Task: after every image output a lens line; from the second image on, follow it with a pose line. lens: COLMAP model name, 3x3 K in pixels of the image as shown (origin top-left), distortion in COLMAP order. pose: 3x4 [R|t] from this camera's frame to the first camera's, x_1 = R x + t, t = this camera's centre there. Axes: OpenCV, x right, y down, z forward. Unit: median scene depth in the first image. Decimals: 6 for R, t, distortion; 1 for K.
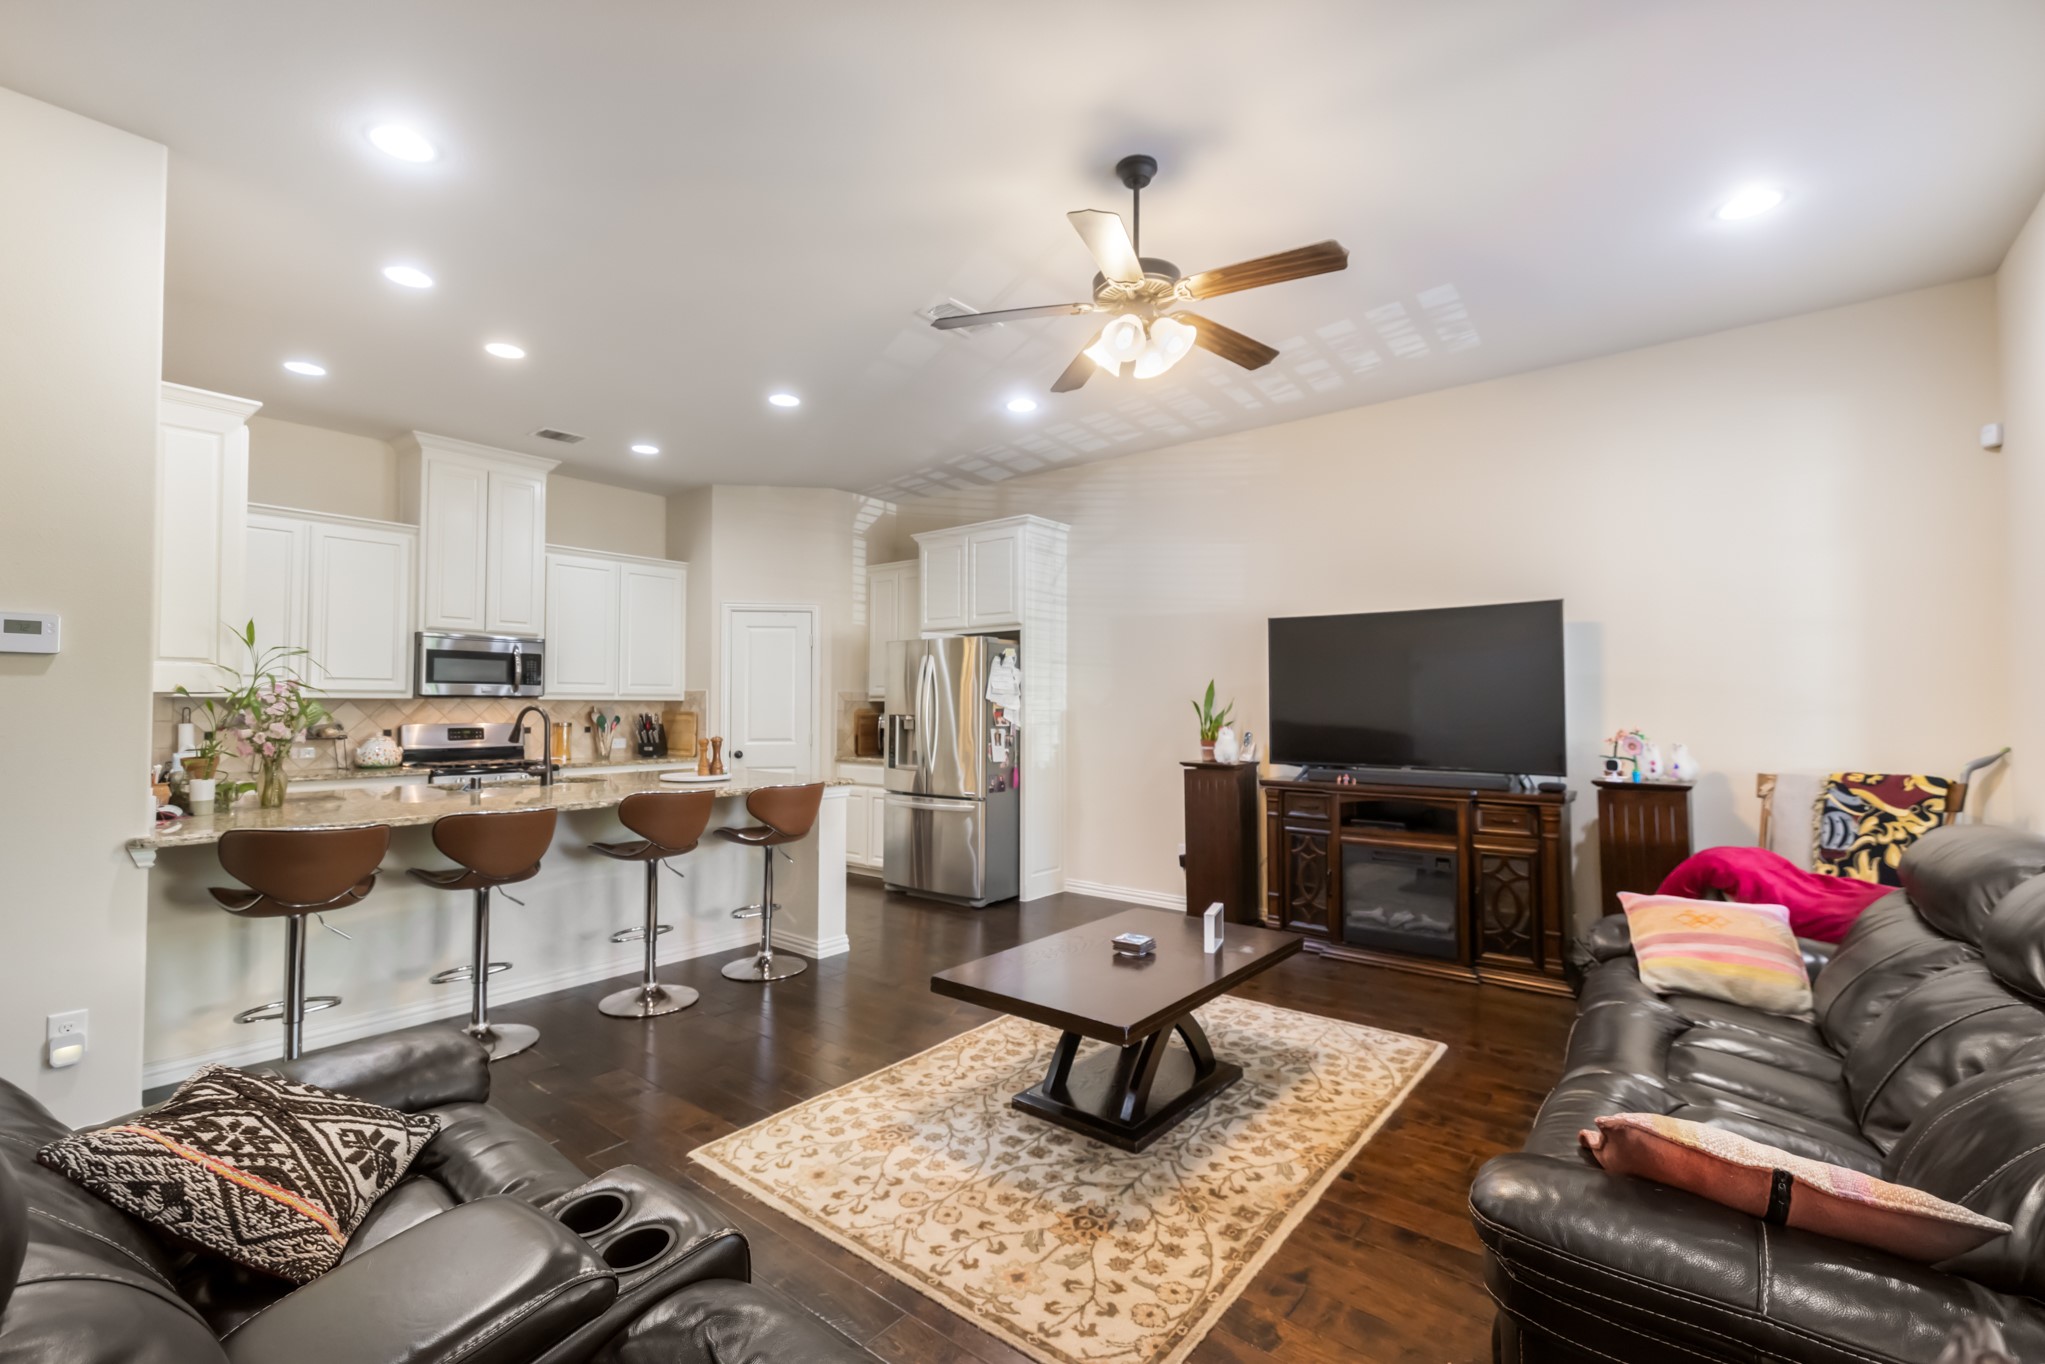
lens RADIAL K [[883.4, 0, 1010.2], [0, 883.4, 682.4], [0, 0, 1]] dist [0.001773, 0.000226]
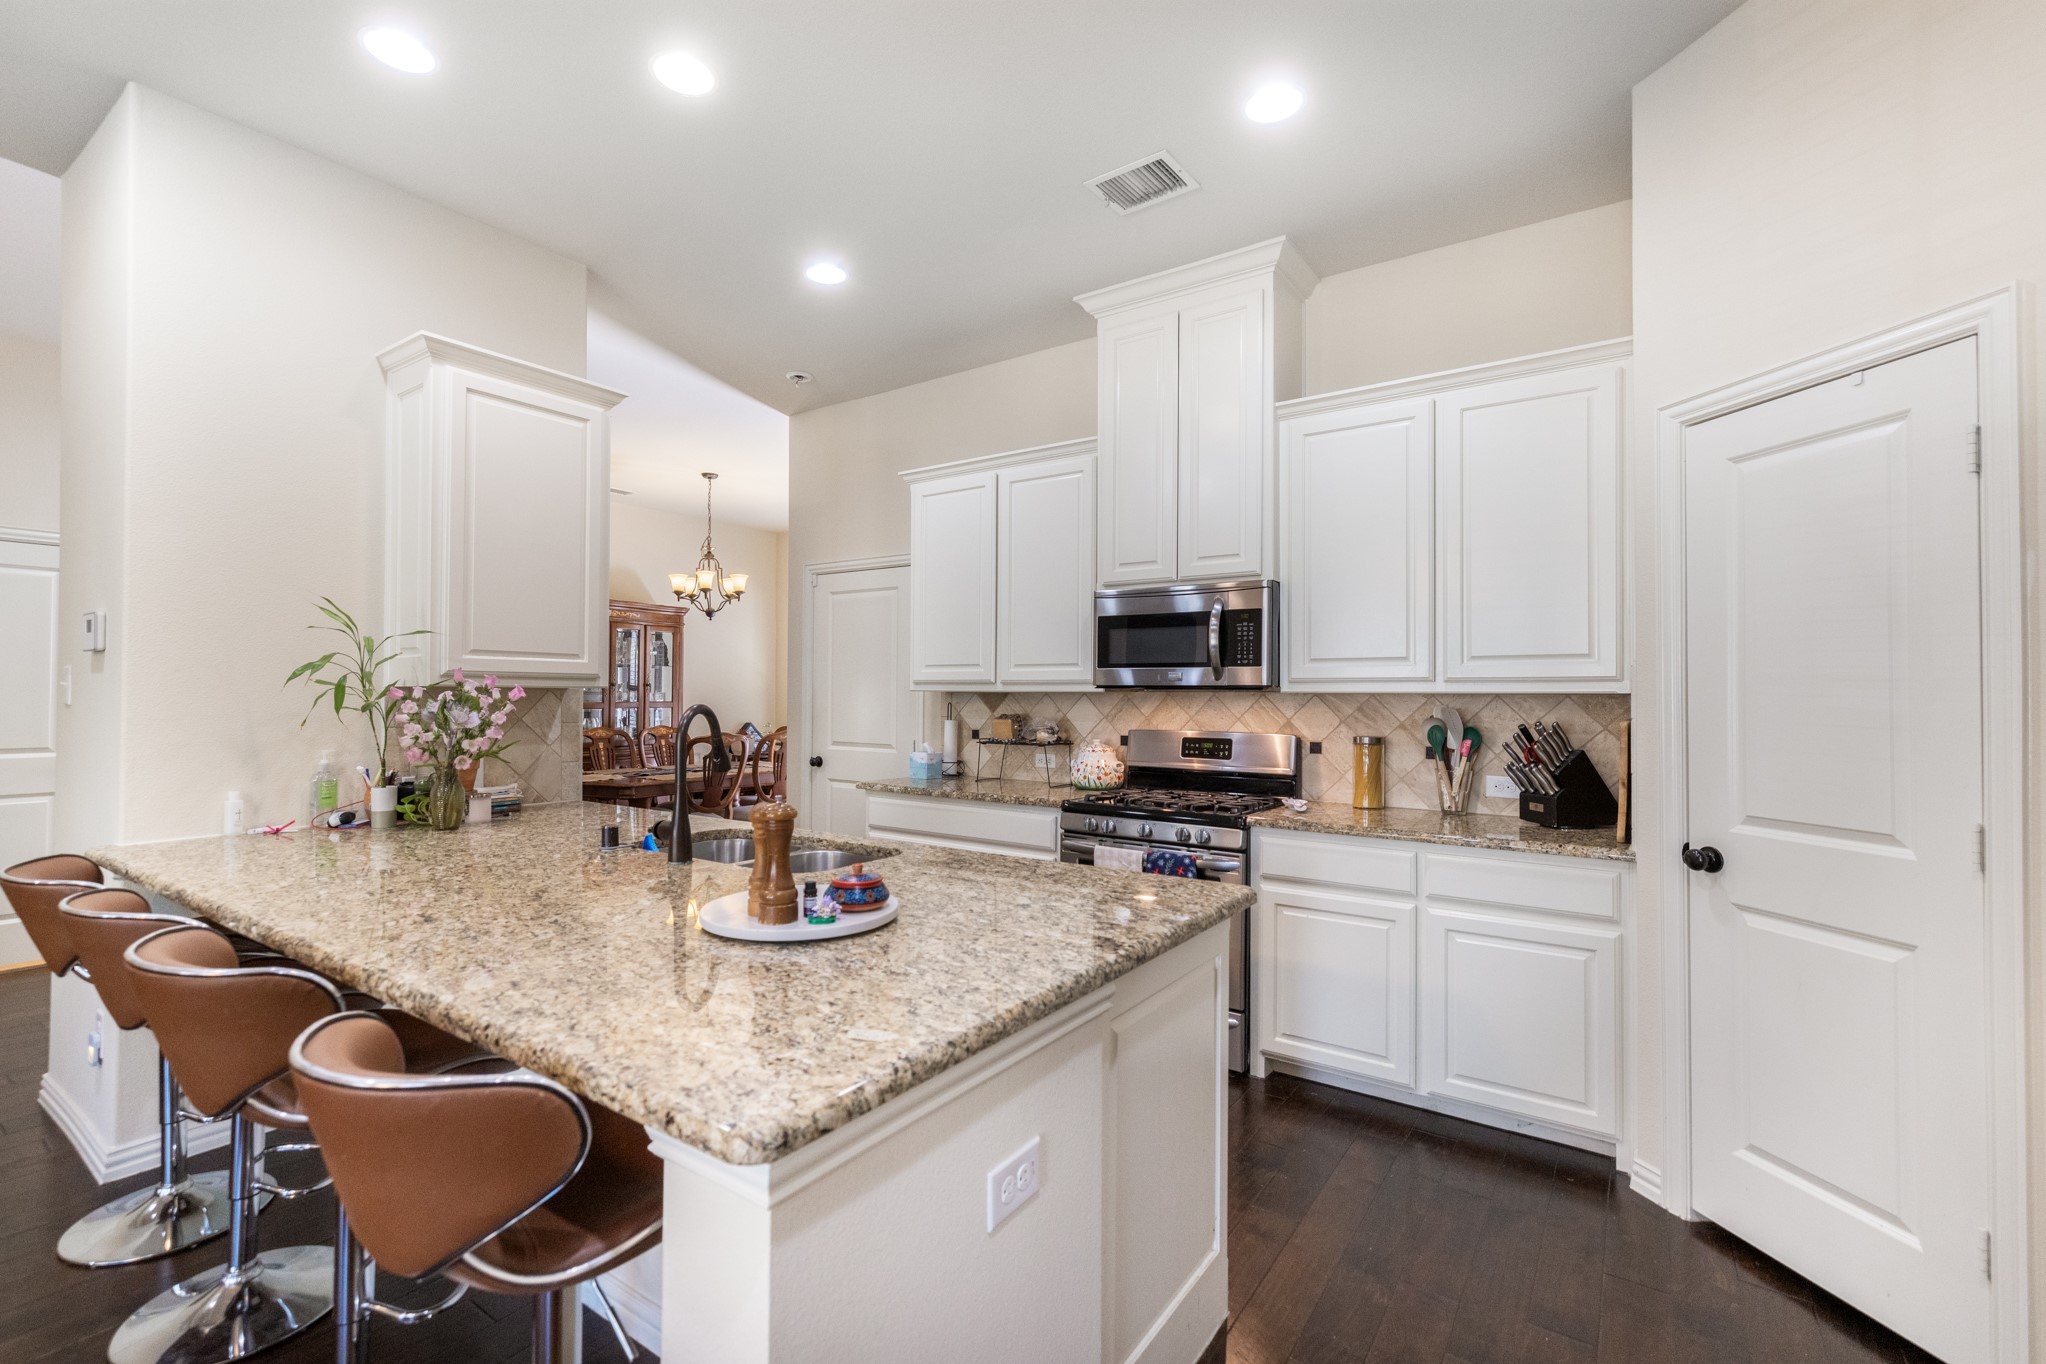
lens RADIAL K [[897.5, 0, 1008.8], [0, 897.5, 689.3], [0, 0, 1]] dist [0.003575, 0.000748]
pose [[0.070224, -0.007242, -0.997505, 0.005960], [0.022216, 0.999737, -0.005694, 0.019374], [0.997284, -0.021761, 0.070366, 0.905297]]
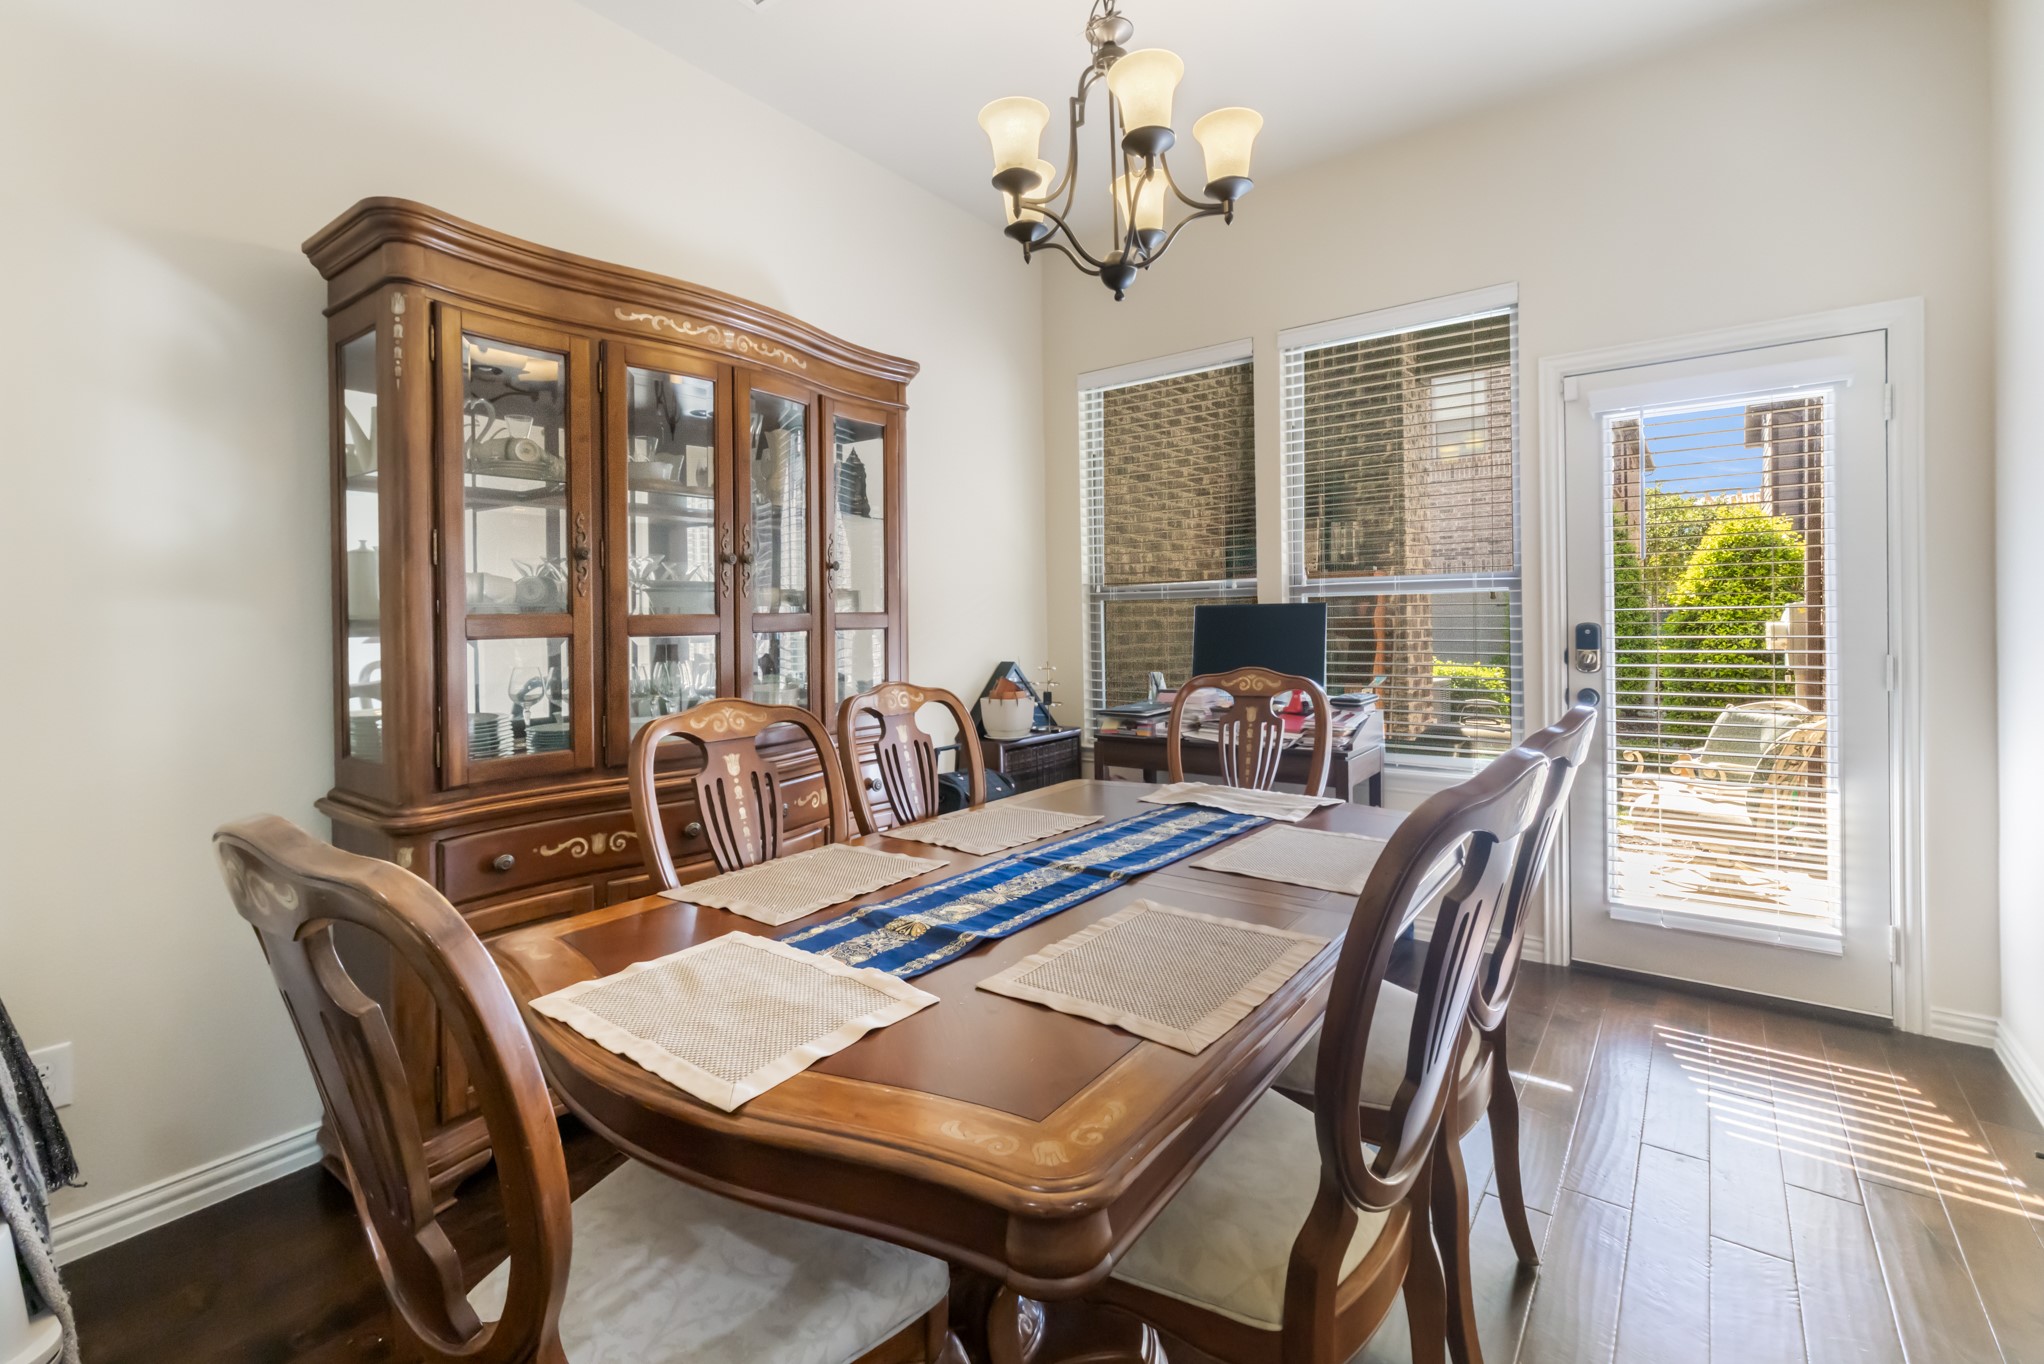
lens RADIAL K [[918.4, 0, 1017.4], [0, 918.4, 621.6], [0, 0, 1]] dist [0.001856, 0.000261]
pose [[0.036902, 0.002056, -0.999317, -0.940326], [0.040668, 0.999166, 0.003557, 0.025900], [0.998491, -0.040772, 0.036788, 0.517928]]
